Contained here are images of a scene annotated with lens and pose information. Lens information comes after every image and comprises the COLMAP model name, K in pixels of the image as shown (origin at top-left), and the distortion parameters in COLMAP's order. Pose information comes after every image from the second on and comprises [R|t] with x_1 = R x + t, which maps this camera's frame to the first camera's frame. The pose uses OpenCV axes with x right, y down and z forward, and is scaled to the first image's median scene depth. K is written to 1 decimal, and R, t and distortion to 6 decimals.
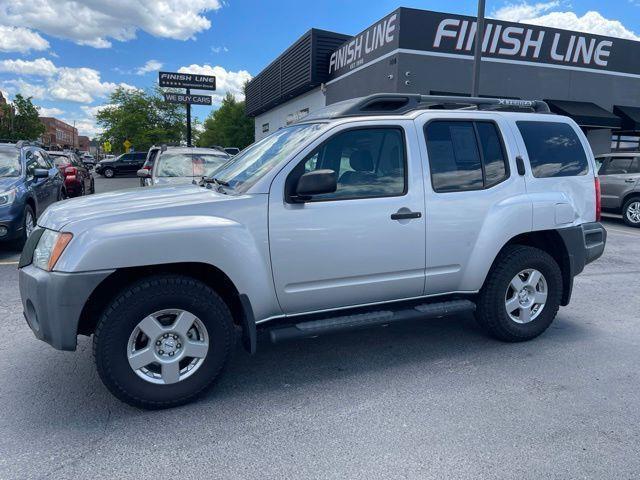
lens RADIAL K [[483.4, 0, 326.4], [0, 483.4, 235.6], [0, 0, 1]] dist [0.066867, -0.092487]
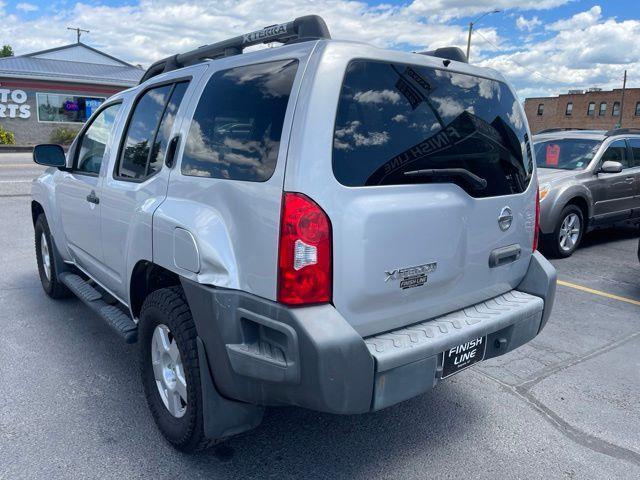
lens RADIAL K [[504.3, 0, 298.9], [0, 504.3, 239.8], [0, 0, 1]] dist [0.069578, -0.105749]
pose [[0.225401, 0.191838, -0.955192, 1.029841], [-0.177687, 0.972074, 0.153299, -0.159603], [0.957926, 0.135171, 0.253193, 0.991750]]
